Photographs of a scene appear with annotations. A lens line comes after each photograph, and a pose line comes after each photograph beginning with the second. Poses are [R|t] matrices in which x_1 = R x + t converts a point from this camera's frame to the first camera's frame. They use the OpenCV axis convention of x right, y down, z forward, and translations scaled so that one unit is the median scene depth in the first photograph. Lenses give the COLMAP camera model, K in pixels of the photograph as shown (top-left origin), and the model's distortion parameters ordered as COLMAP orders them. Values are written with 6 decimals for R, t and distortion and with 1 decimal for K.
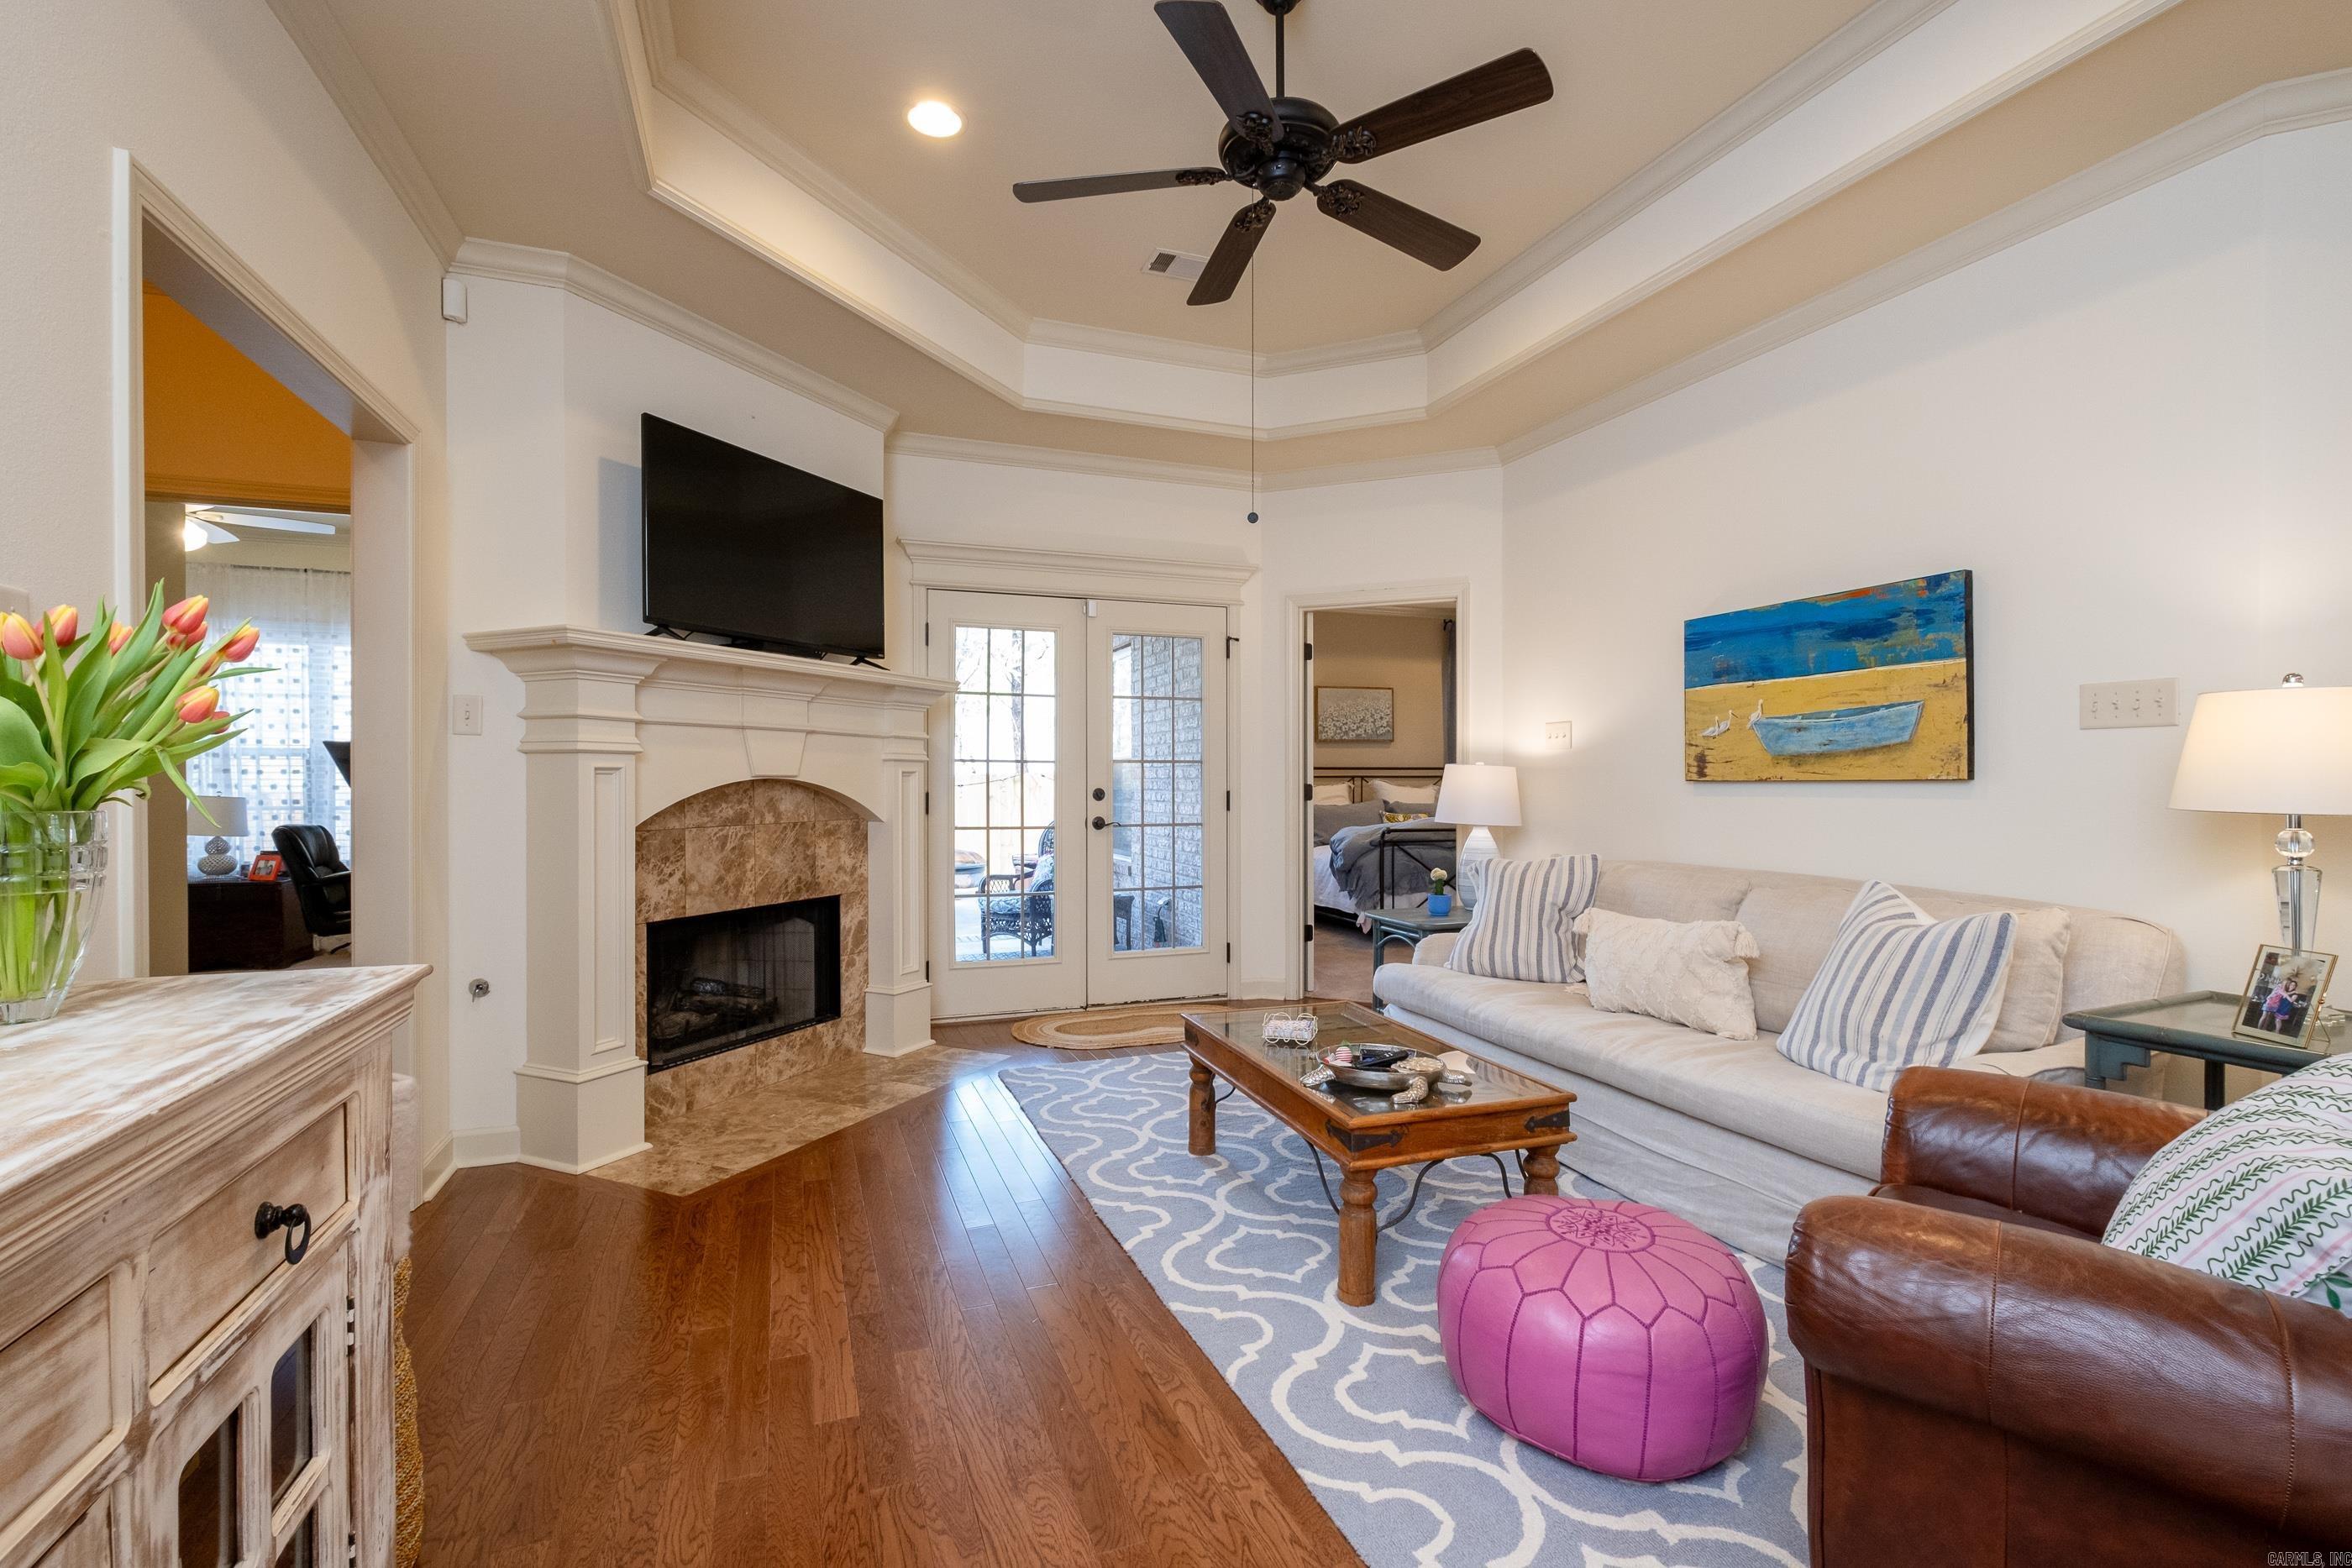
lens RADIAL K [[1049.5, 0, 1201.5], [0, 1049.5, 791.0], [0, 0, 1]] dist [-0.005708, 0.000448]
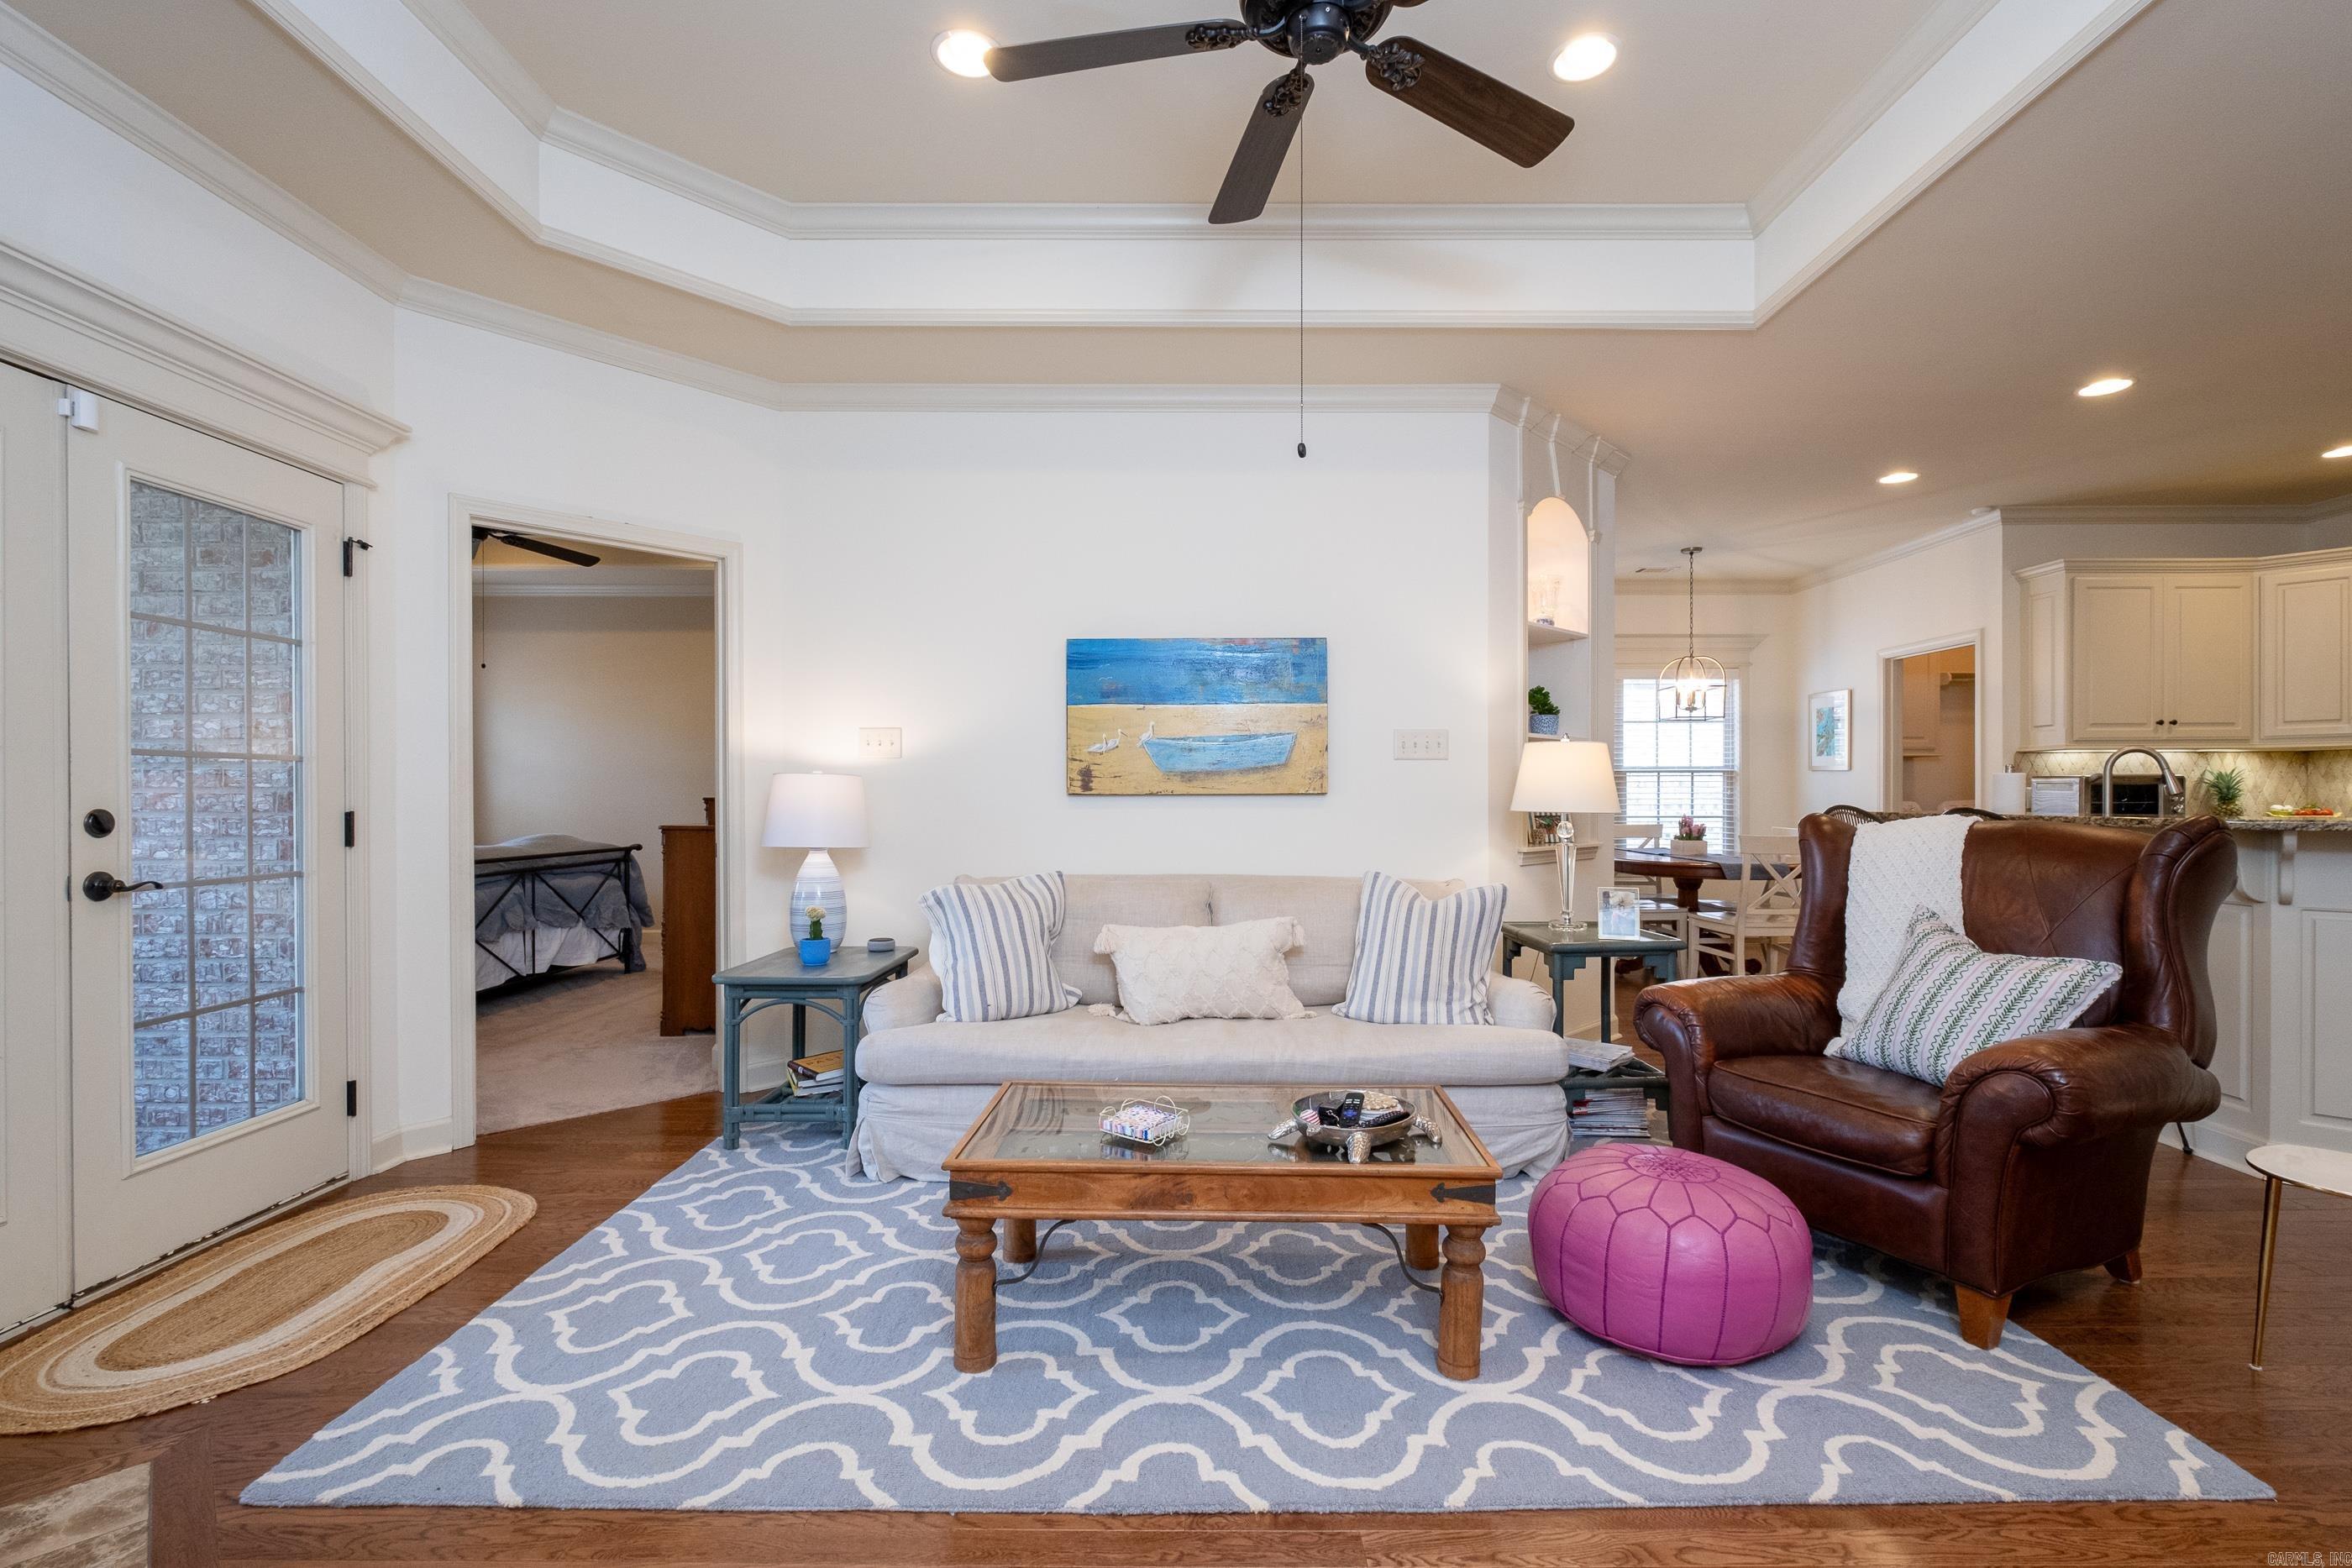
lens RADIAL K [[1049.5, 0, 1186.5], [0, 1049.5, 795.7], [0, 0, 1]] dist [-0.005708, 0.000448]
pose [[0.368453, -0.000895, 0.929646, -0.501969], [0.008759, 0.999958, -0.002509, -0.005610], [-0.929605, 0.009067, 0.368445, 0.573900]]
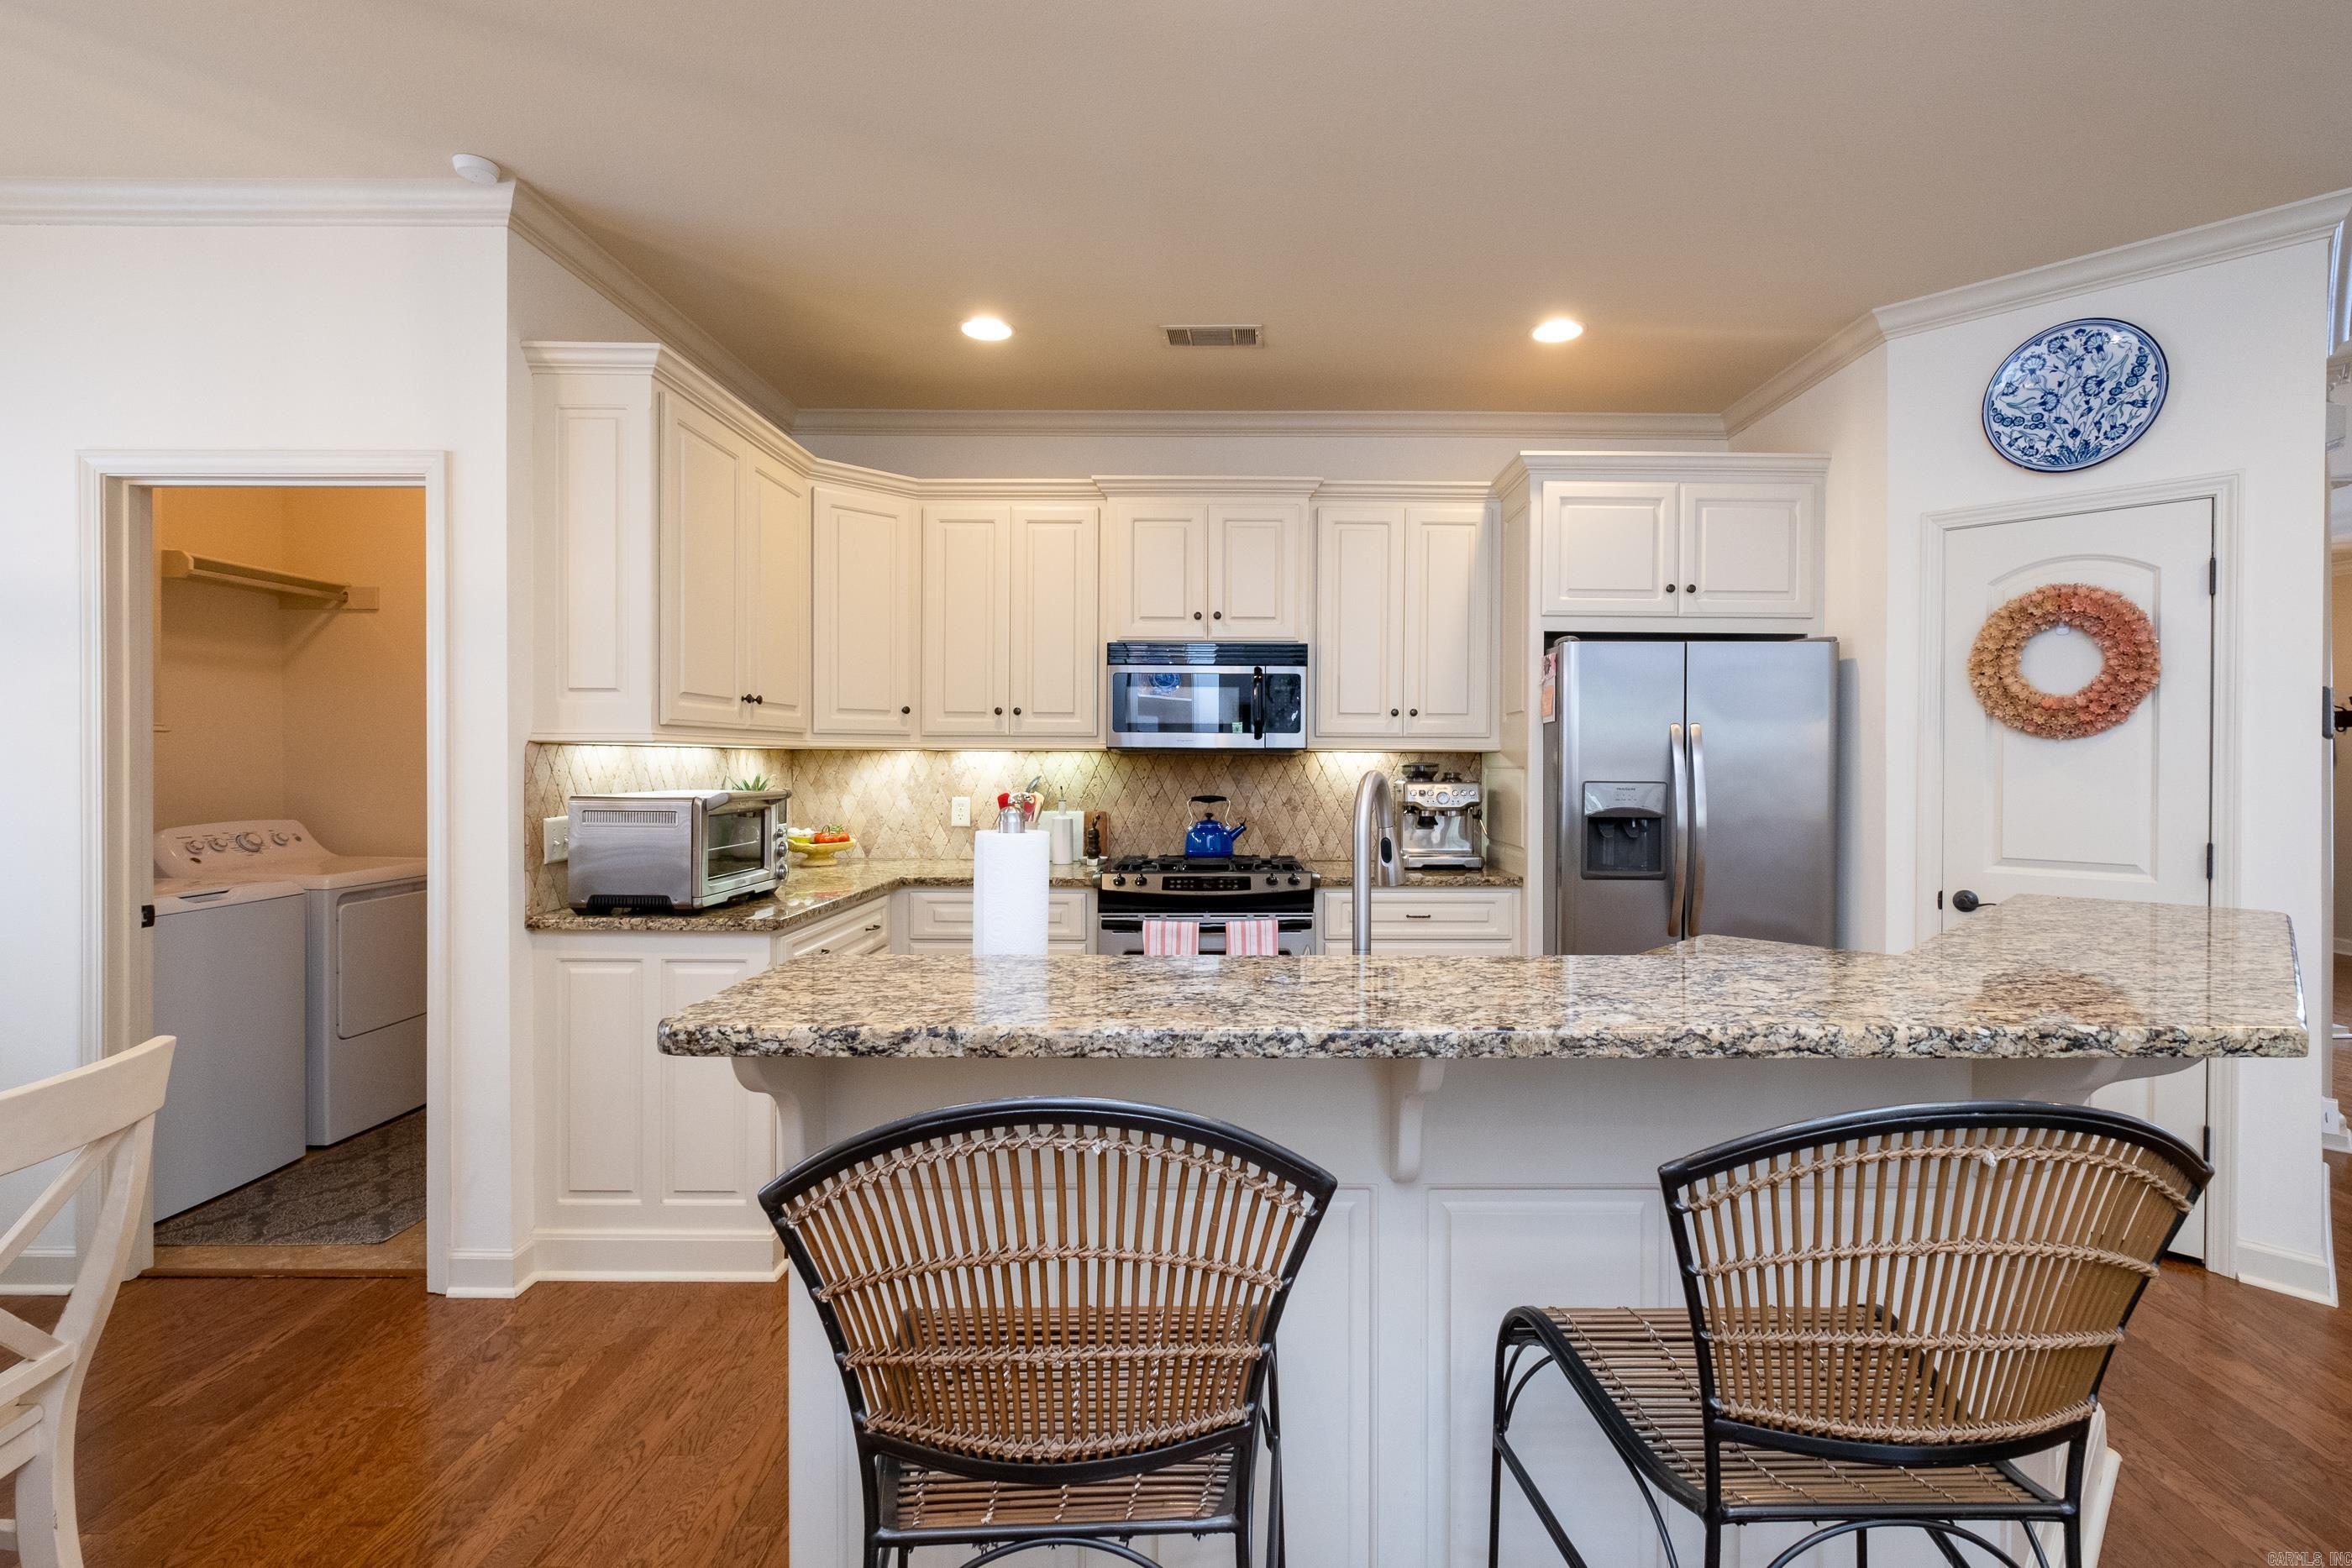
lens RADIAL K [[1049.5, 0, 1242.5], [0, 1049.5, 777.1], [0, 0, 1]] dist [-0.005708, 0.000448]
pose [[-0.935267, -0.006528, 0.353882, 0.782640], [0.000549, 0.999802, 0.019896, -0.057062], [-0.353942, 0.018803, -0.935078, 0.485127]]
